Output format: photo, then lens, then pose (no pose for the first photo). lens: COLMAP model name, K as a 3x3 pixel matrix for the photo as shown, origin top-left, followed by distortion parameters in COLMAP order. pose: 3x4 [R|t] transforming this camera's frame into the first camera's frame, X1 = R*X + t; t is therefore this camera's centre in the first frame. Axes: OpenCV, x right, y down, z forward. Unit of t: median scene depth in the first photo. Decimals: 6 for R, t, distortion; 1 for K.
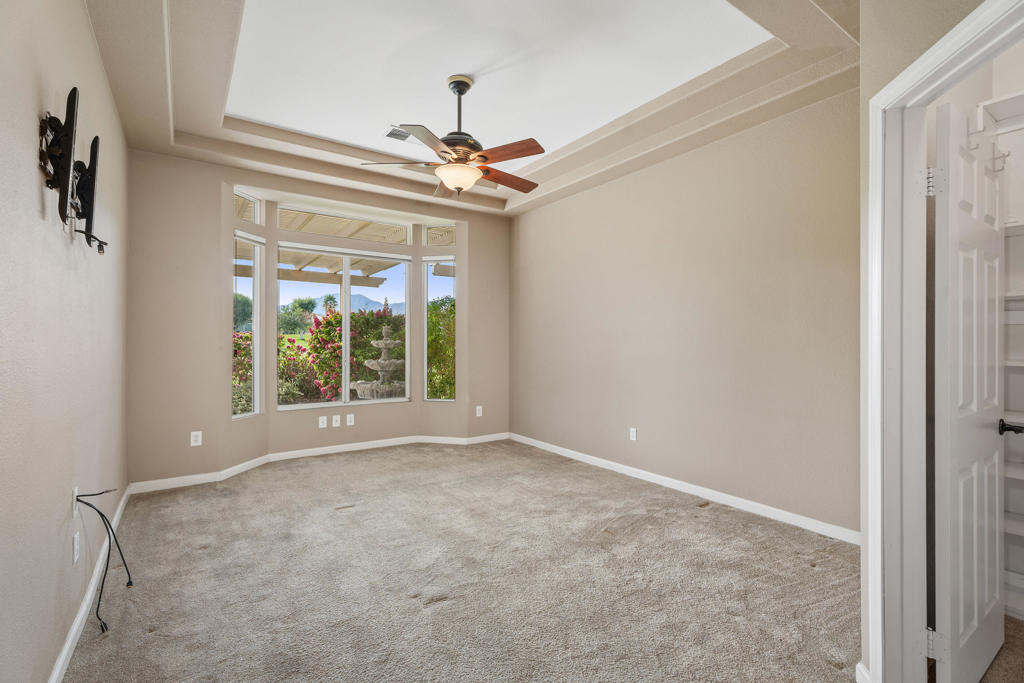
lens RADIAL K [[460.4, 0, 507.4], [0, 460.4, 340.0], [0, 0, 1]] dist [0.002937, -0.000139]
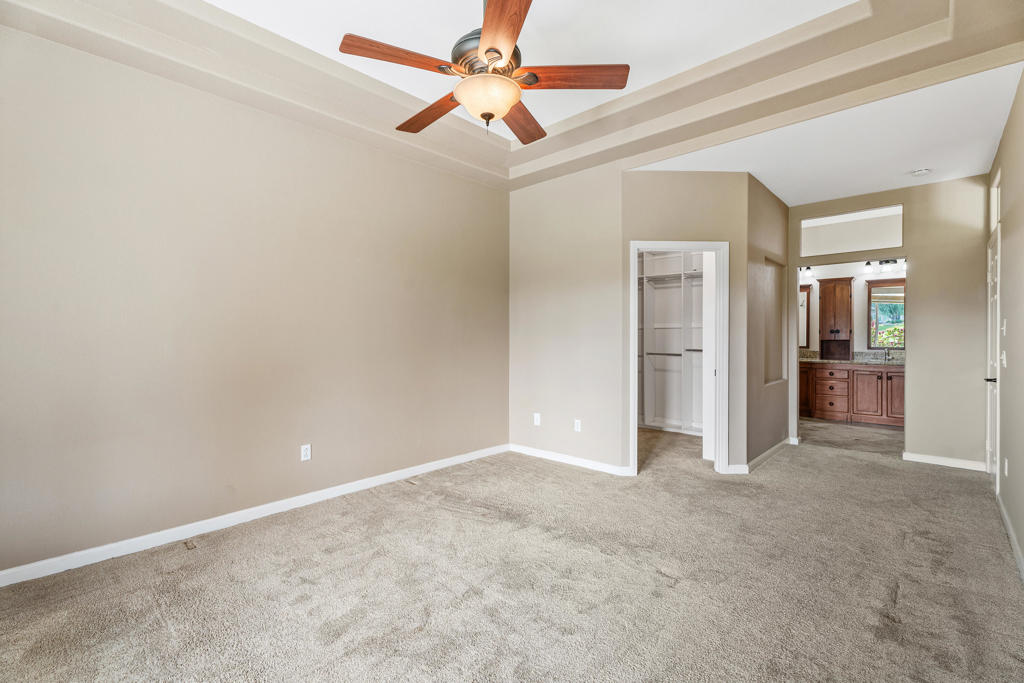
lens RADIAL K [[460.4, 0, 508.8], [0, 460.4, 337.2], [0, 0, 1]] dist [0.002937, -0.000139]
pose [[-0.208870, -0.000254, 0.977943, -0.707589], [0.002730, 0.999996, 0.000843, 0.006925], [-0.977940, 0.002846, -0.208869, 0.996541]]
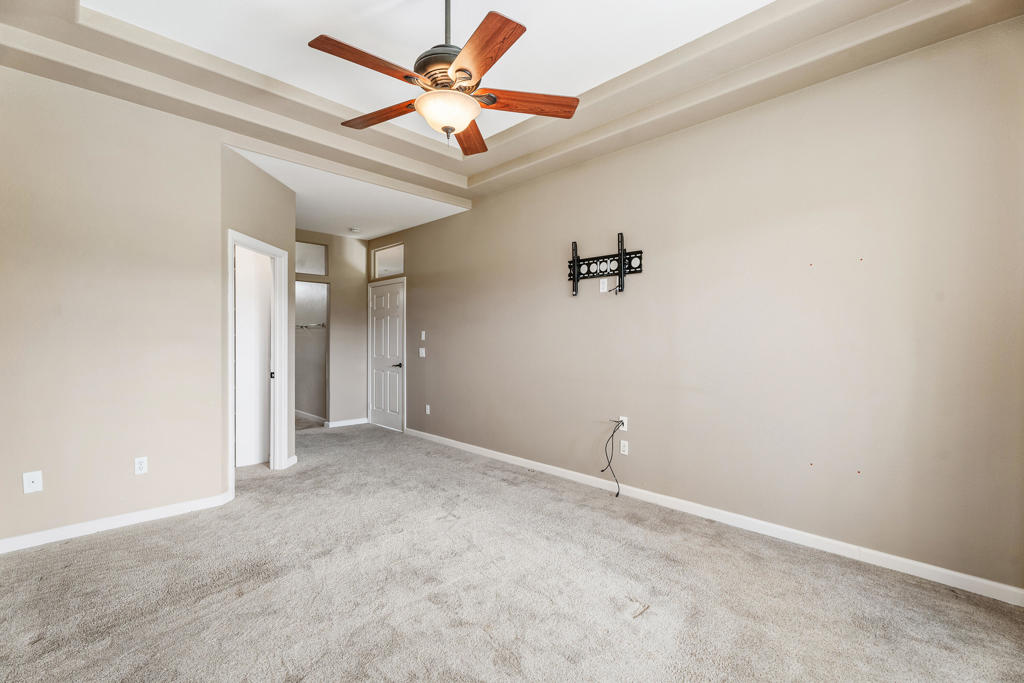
lens RADIAL K [[460.4, 0, 512.2], [0, 460.4, 342.6], [0, 0, 1]] dist [0.002937, -0.000139]
pose [[-0.984117, -0.002561, -0.177504, -0.064871], [-0.003973, 0.999963, 0.007601, 0.003334], [0.177478, 0.008186, -0.984091, 1.552293]]
